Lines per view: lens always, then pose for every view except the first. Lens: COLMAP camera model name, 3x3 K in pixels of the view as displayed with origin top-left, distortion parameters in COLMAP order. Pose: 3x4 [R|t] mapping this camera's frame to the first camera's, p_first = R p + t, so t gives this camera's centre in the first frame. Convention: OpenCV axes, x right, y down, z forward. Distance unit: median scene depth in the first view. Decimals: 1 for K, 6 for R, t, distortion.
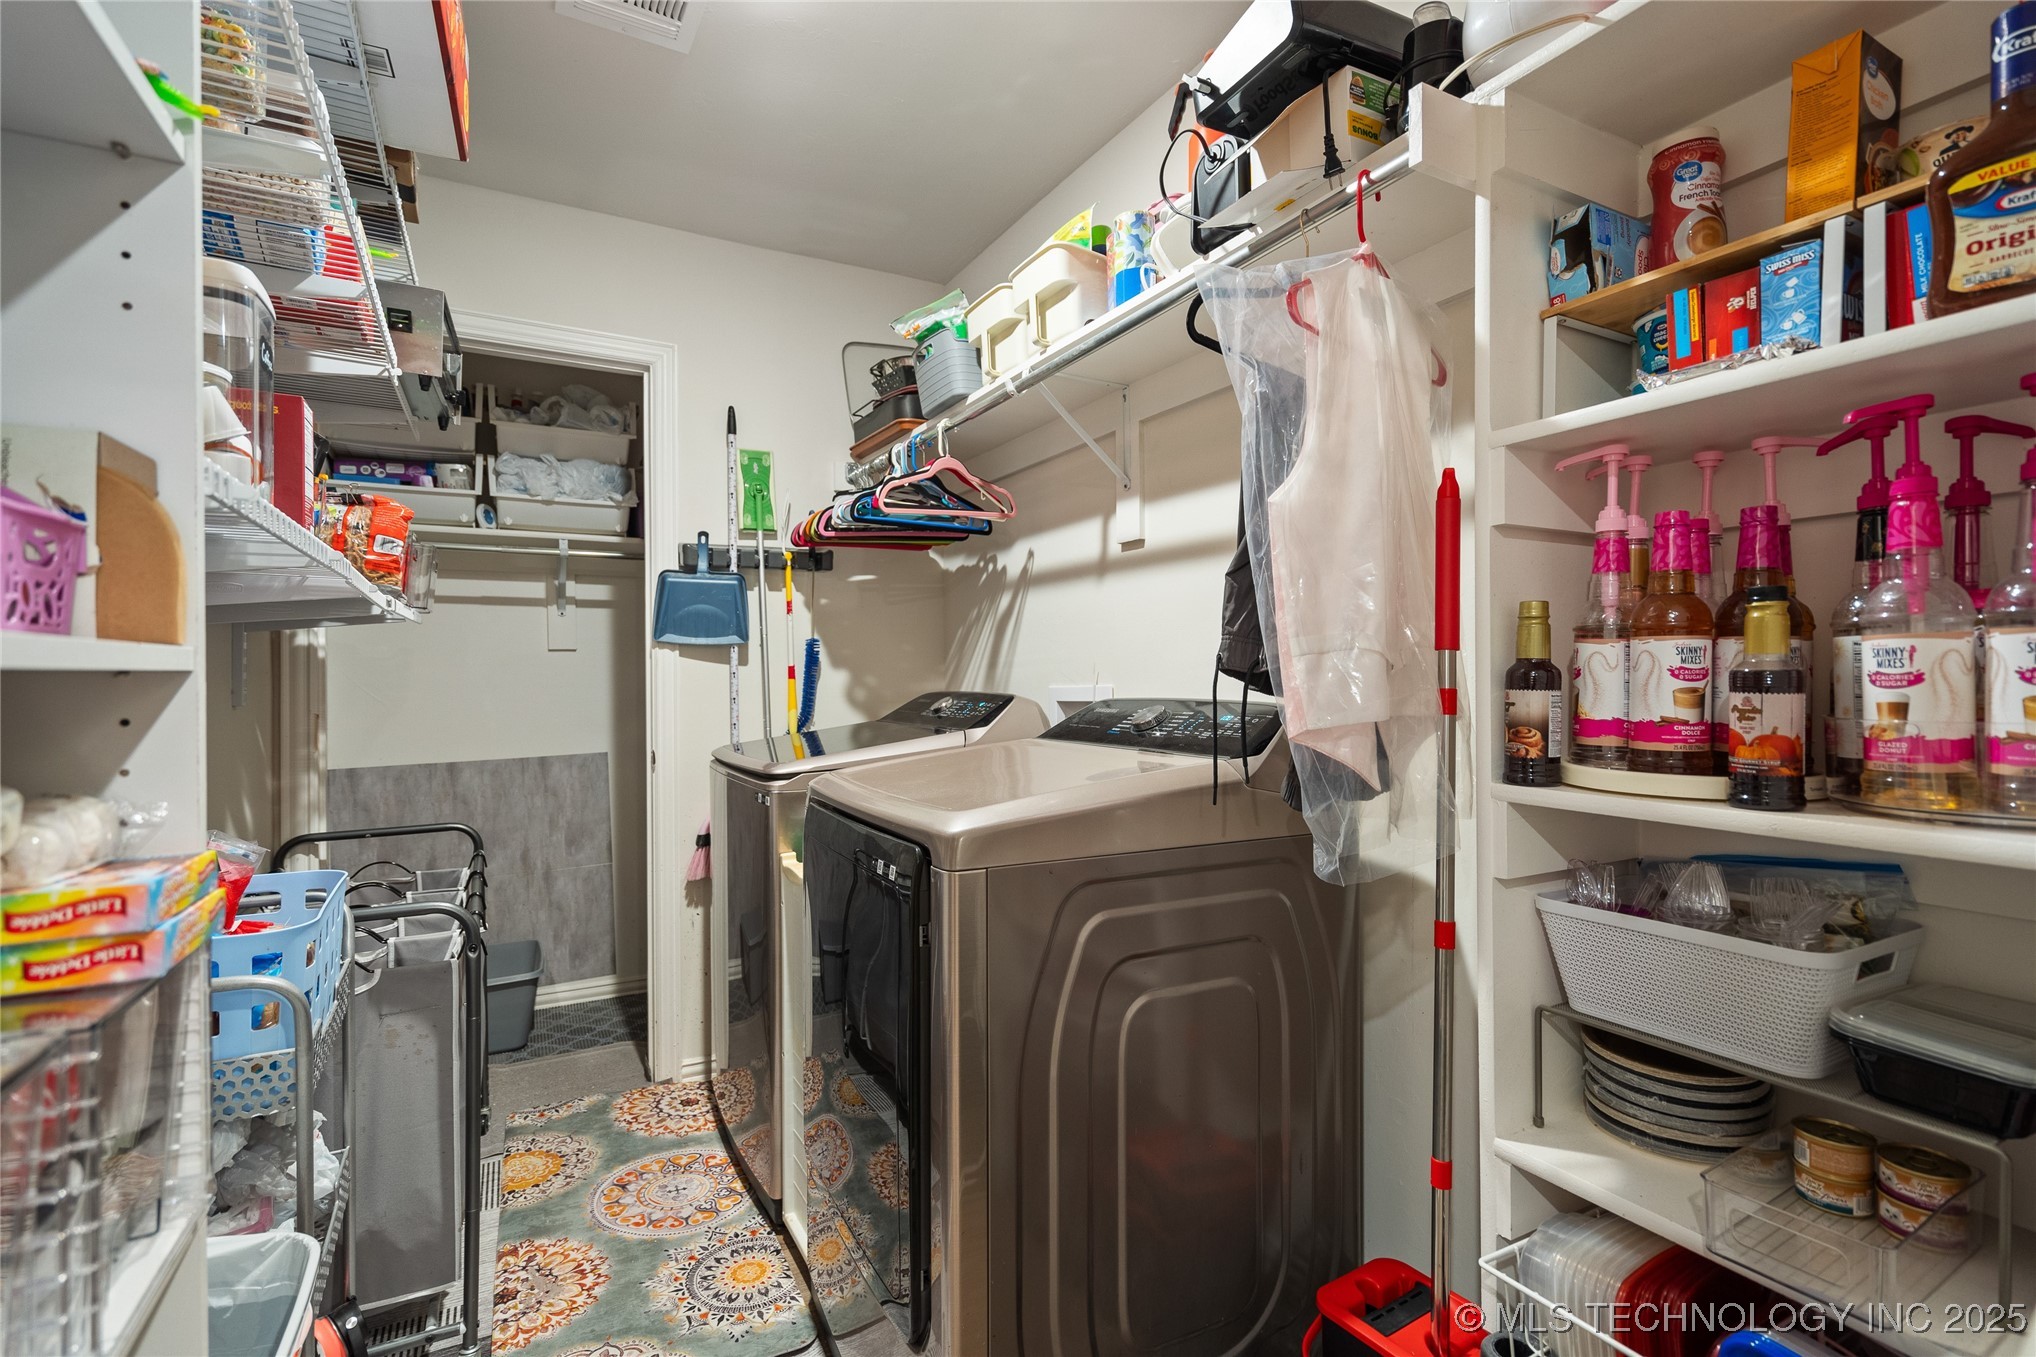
lens RADIAL K [[950.6, 0, 1033.7], [0, 950.6, 682.7], [0, 0, 1]] dist [-0.001984, 0.001701]
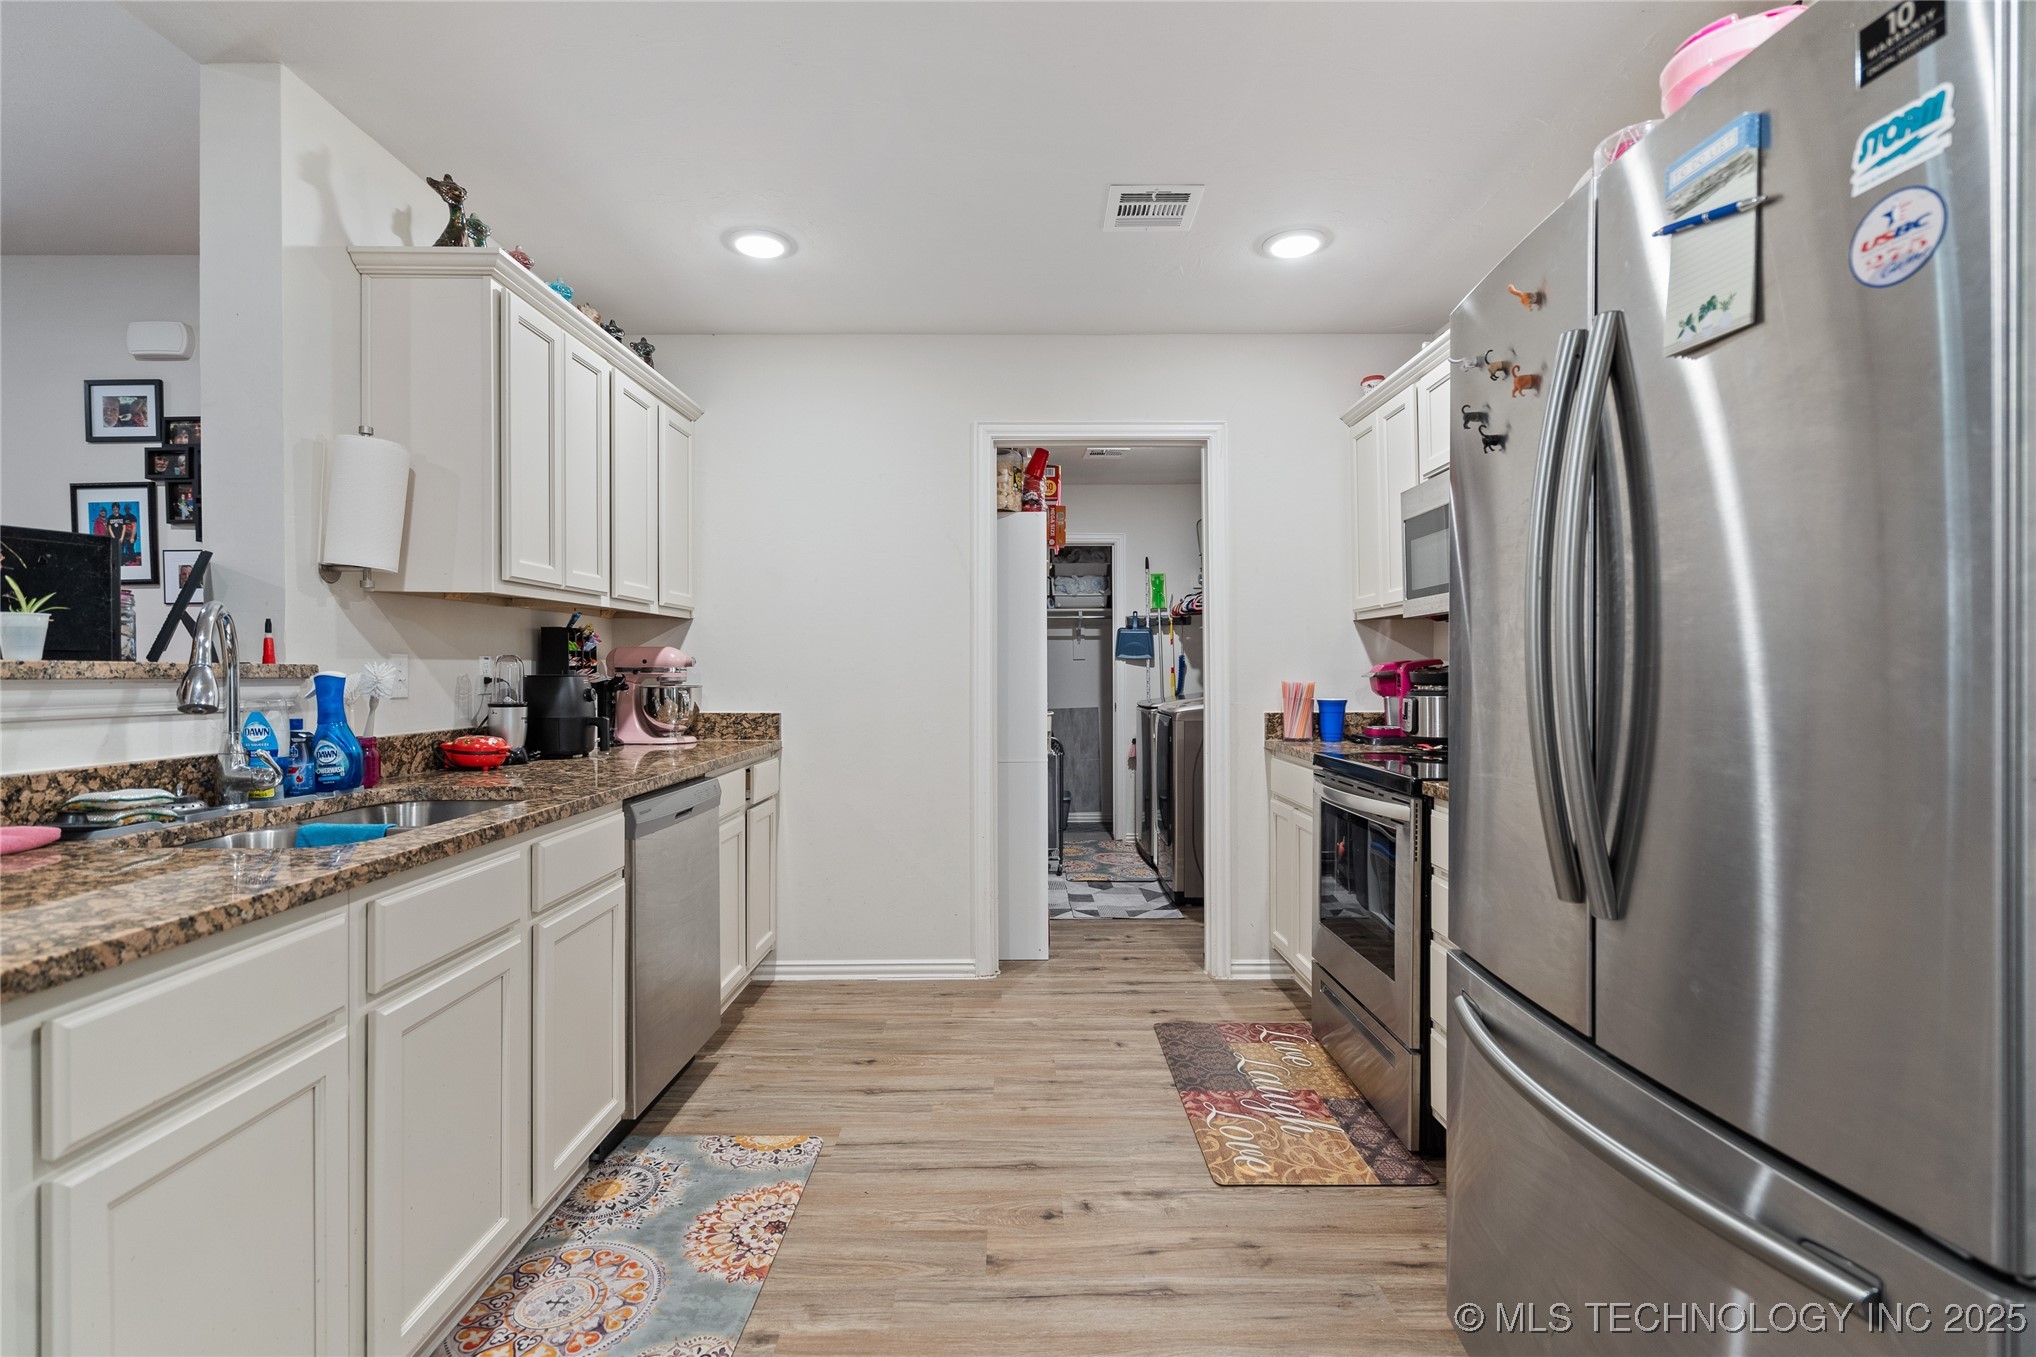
lens RADIAL K [[950.6, 0, 1008.3], [0, 950.6, 677.8], [0, 0, 1]] dist [-0.001984, 0.001701]
pose [[0.870085, 0.003986, -0.492886, 0.533098], [-0.002505, 0.999990, 0.003664, -0.000621], [0.492896, -0.001953, 0.870086, -1.190410]]
